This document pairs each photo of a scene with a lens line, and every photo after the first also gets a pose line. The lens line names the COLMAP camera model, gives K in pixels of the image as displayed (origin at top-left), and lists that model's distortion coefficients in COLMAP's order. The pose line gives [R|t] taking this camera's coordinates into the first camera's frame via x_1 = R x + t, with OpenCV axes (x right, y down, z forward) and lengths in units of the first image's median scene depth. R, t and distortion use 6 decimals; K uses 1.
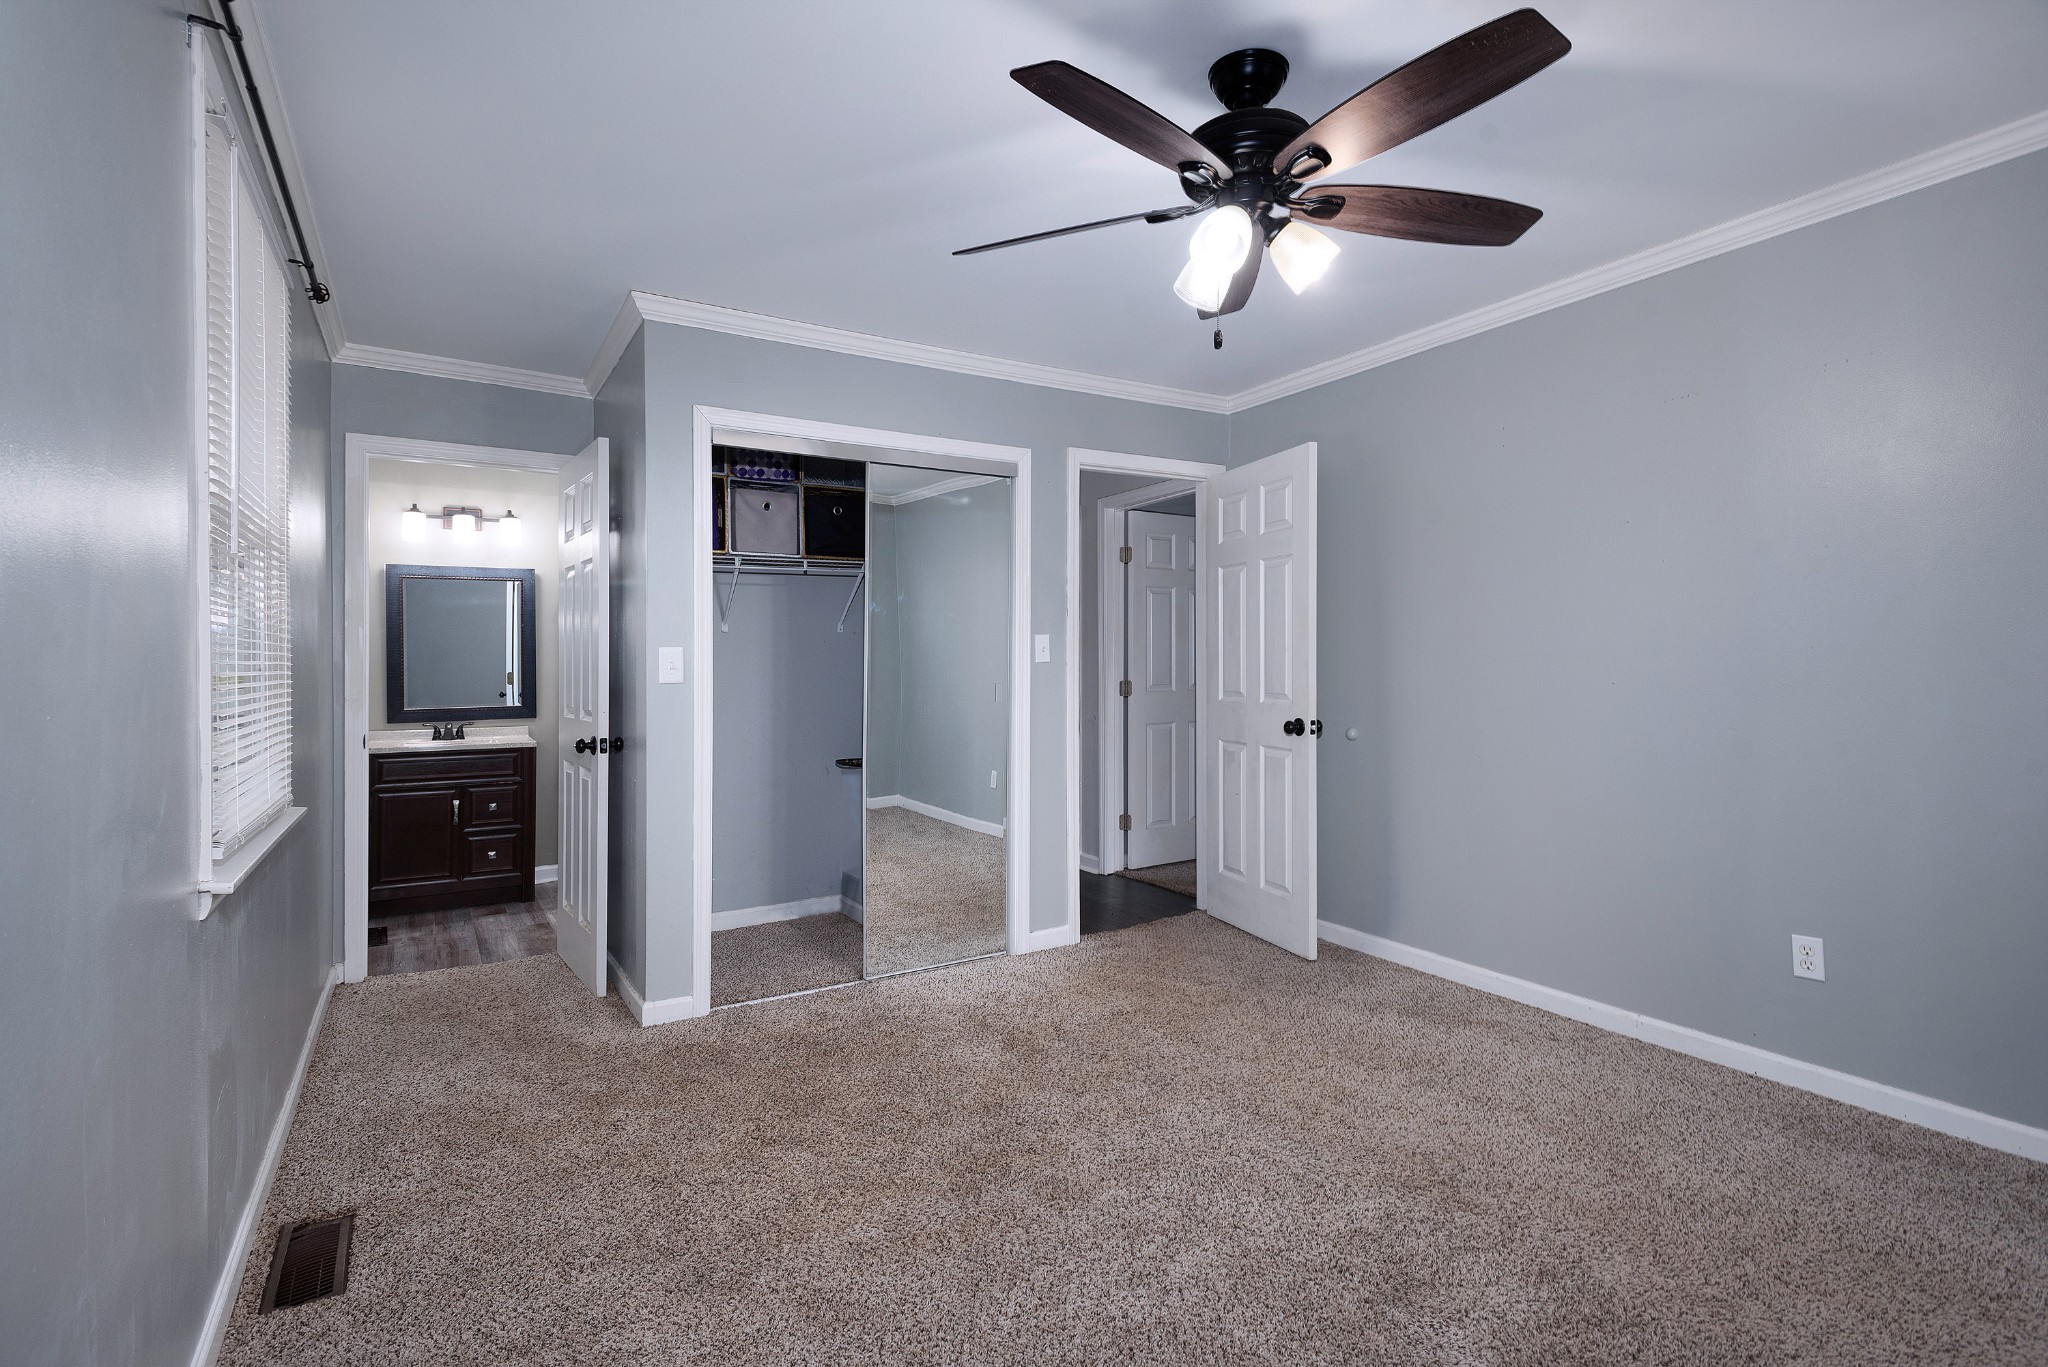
lens RADIAL K [[966.1, 0, 1026.1], [0, 966.1, 684.3], [0, 0, 1]] dist [0.018564, -0.001796]
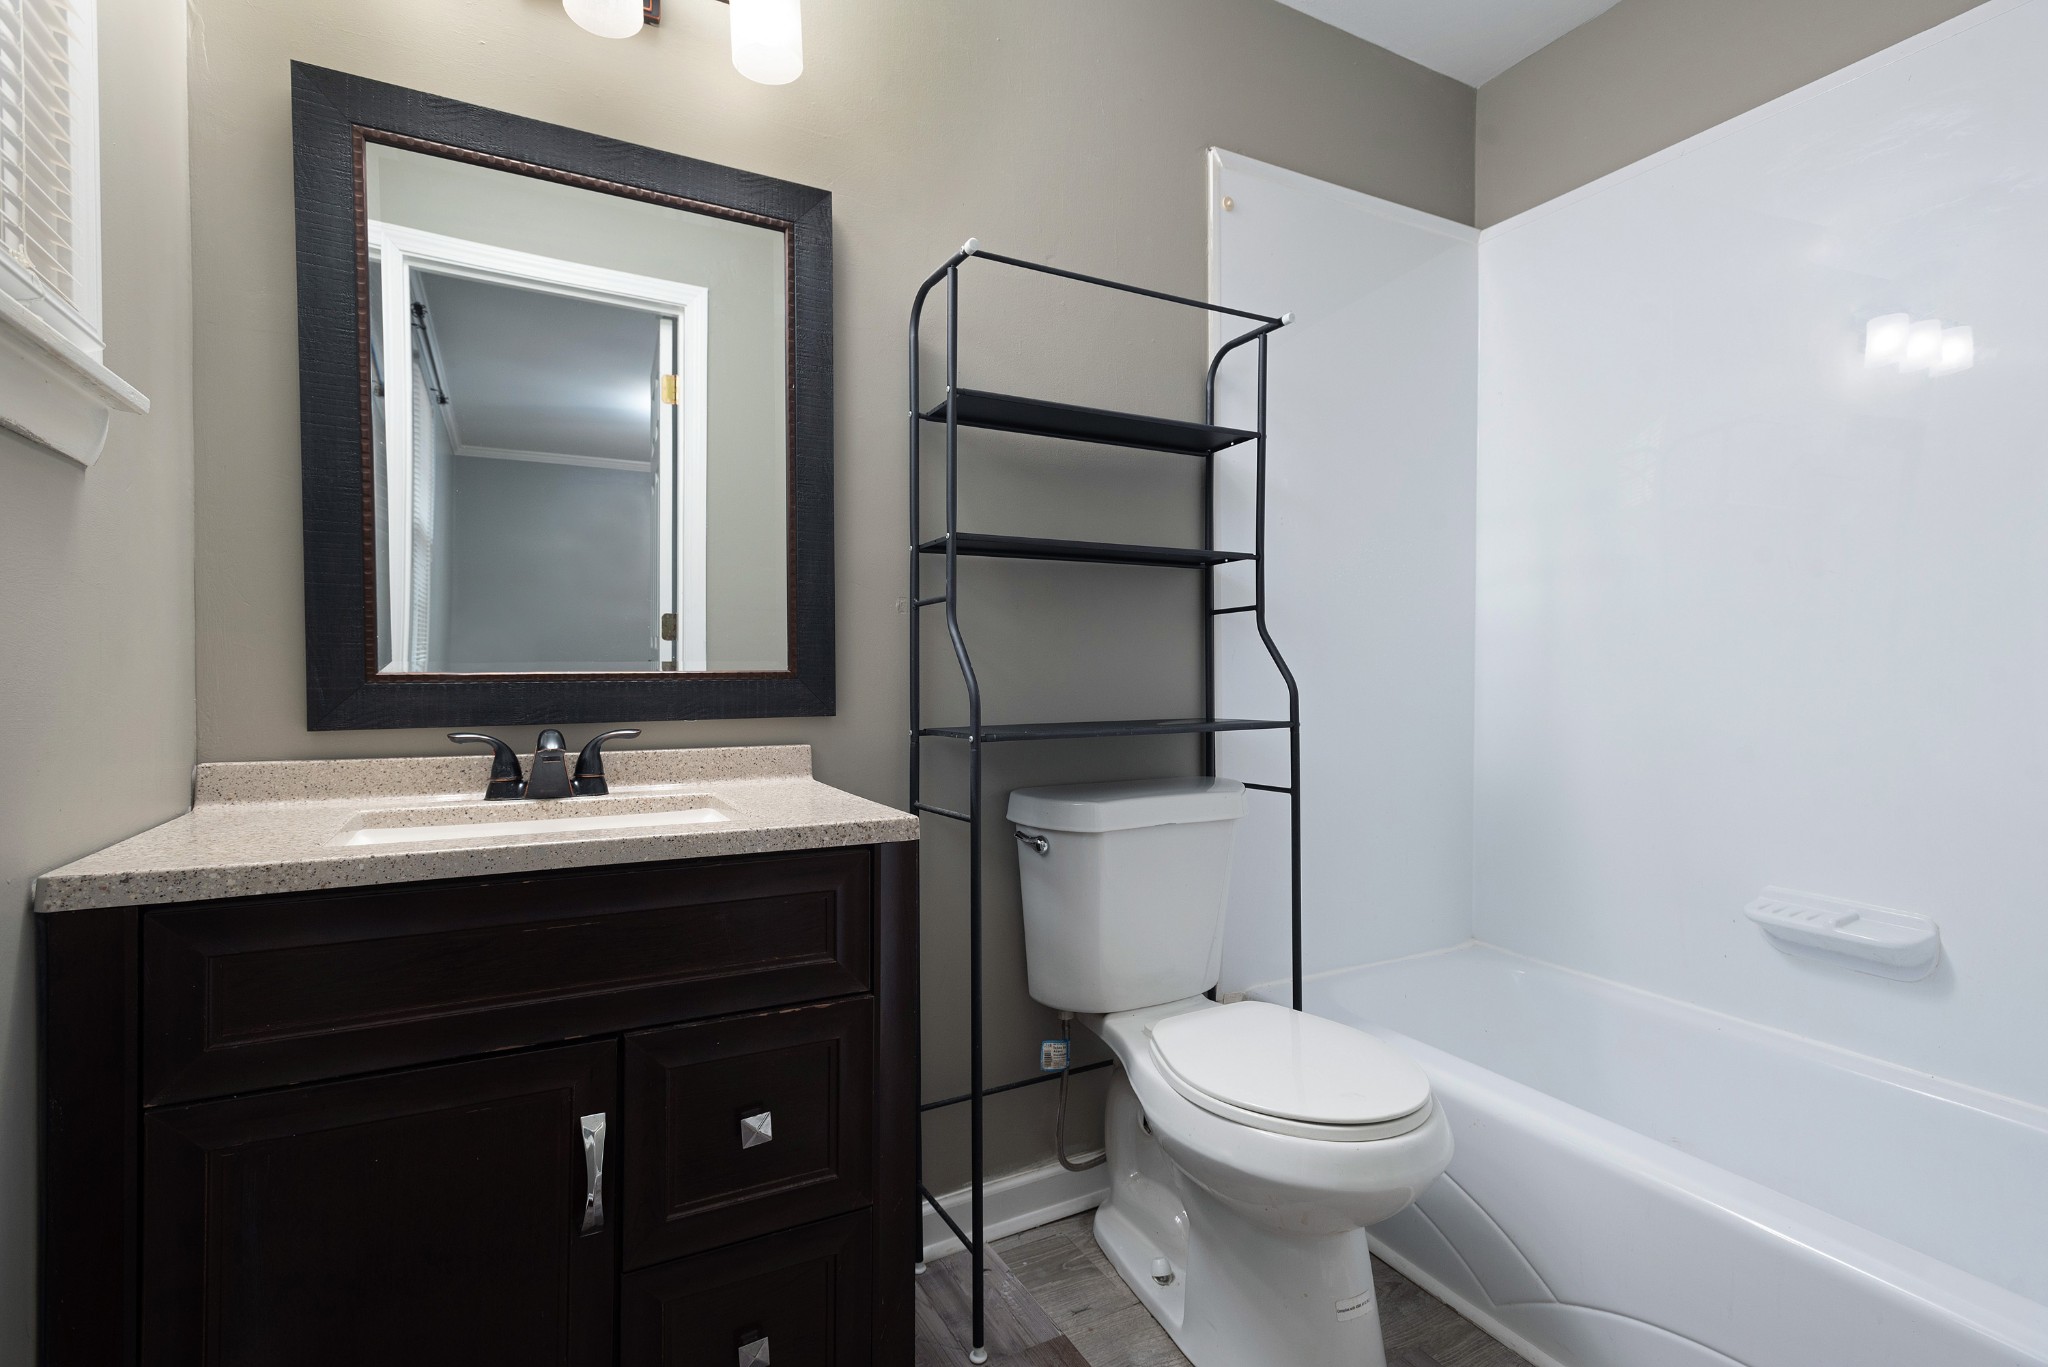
lens RADIAL K [[966.1, 0, 1023.5], [0, 966.1, 680.4], [0, 0, 1]] dist [0.018564, -0.001796]
pose [[0.997853, -0.008051, -0.064995, -0.445112], [0.008247, 0.999962, 0.002747, 0.025297], [0.064971, -0.003277, 0.997882, 0.740799]]
